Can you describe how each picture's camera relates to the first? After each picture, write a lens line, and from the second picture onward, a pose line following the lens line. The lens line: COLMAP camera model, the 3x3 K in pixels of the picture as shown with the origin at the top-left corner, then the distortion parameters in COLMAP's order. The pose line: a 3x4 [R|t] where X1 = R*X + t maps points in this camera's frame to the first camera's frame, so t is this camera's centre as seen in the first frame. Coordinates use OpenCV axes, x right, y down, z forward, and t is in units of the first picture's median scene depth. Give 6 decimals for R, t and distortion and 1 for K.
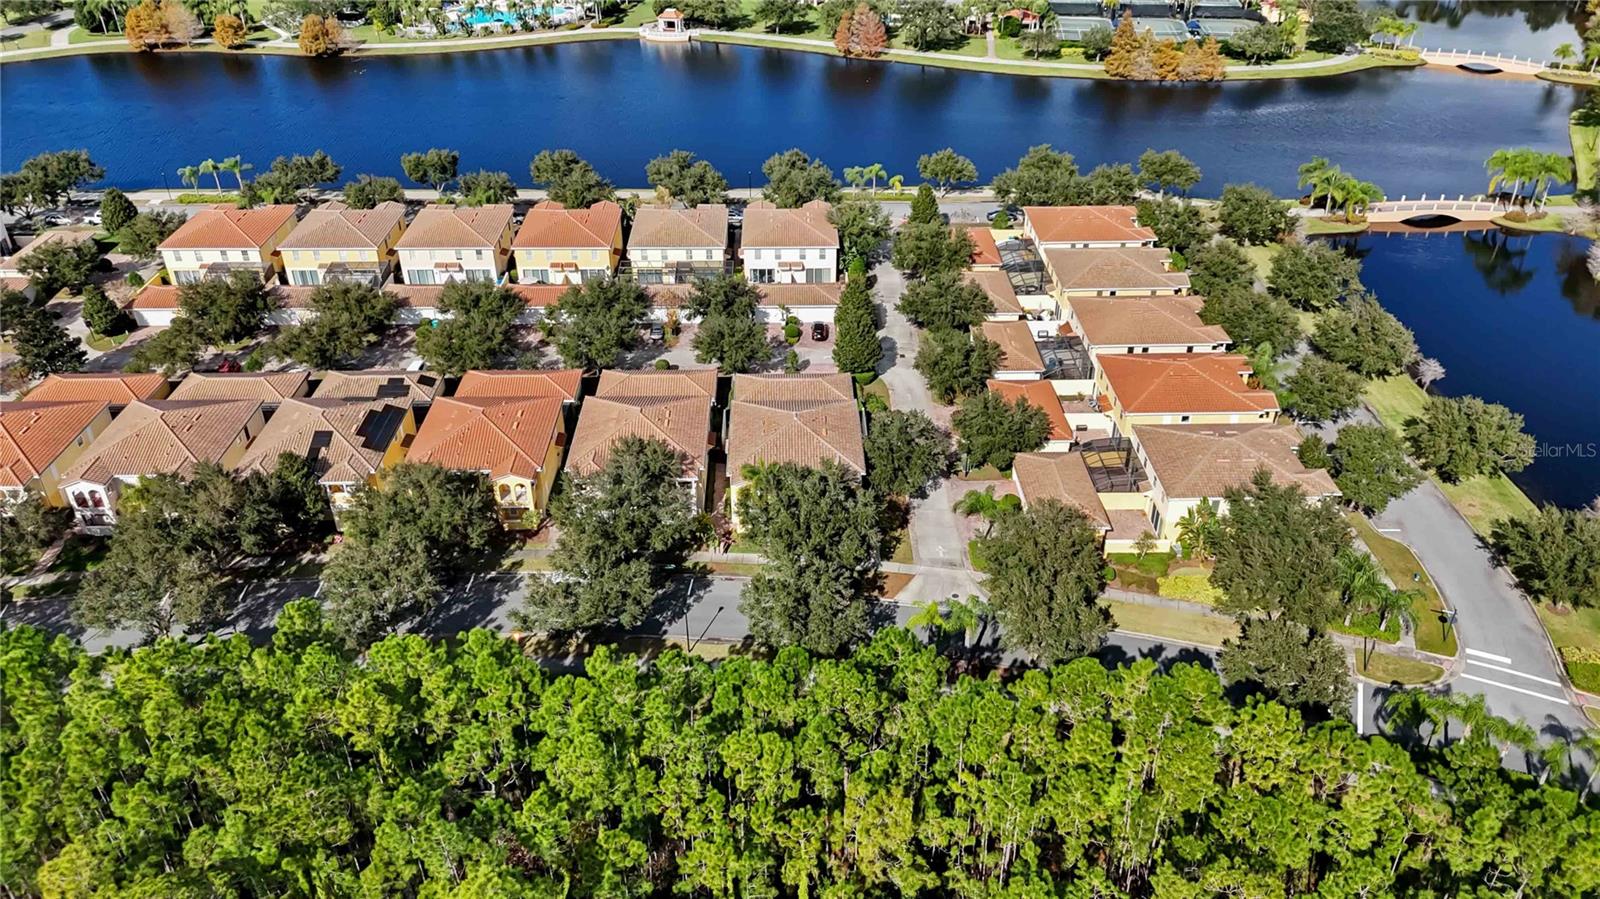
lens RADIAL K [[1167.8, 0, 801.9], [0, 1167.8, 439.1], [0, 0, 1]] dist [0.029463, -0.021951]
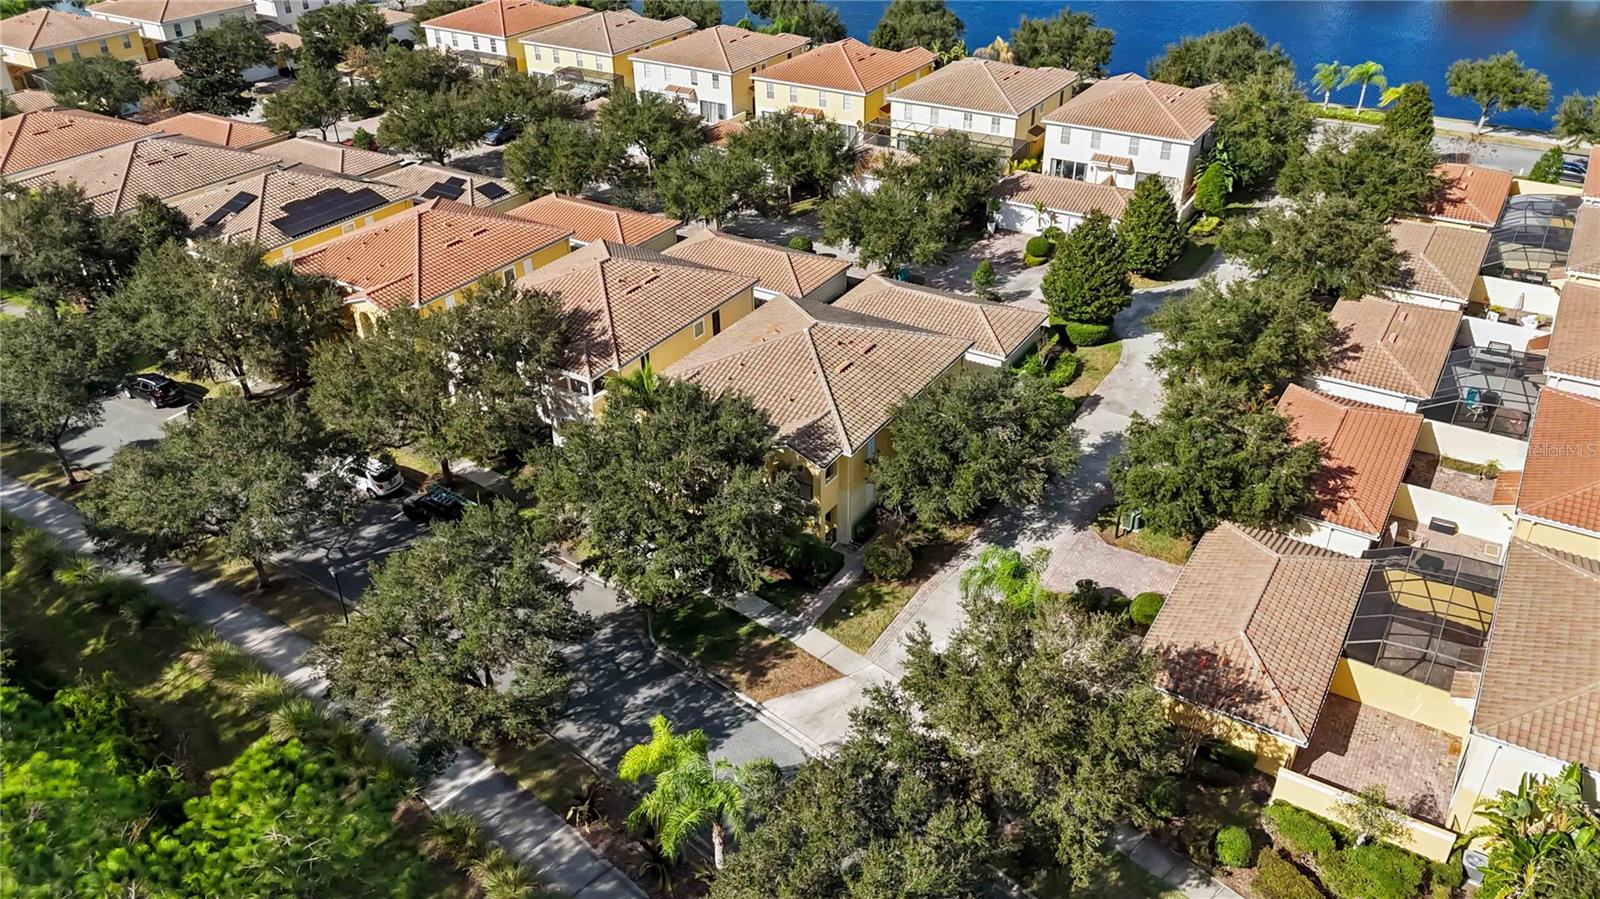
lens RADIAL K [[1167.8, 0, 790.5], [0, 1167.8, 444.2], [0, 0, 1]] dist [0.029463, -0.021951]
pose [[0.832978, 0.276913, -0.479028, 0.166539], [-0.273865, 0.958606, 0.077923, -0.004110], [0.480777, 0.066281, 0.874334, 0.327196]]
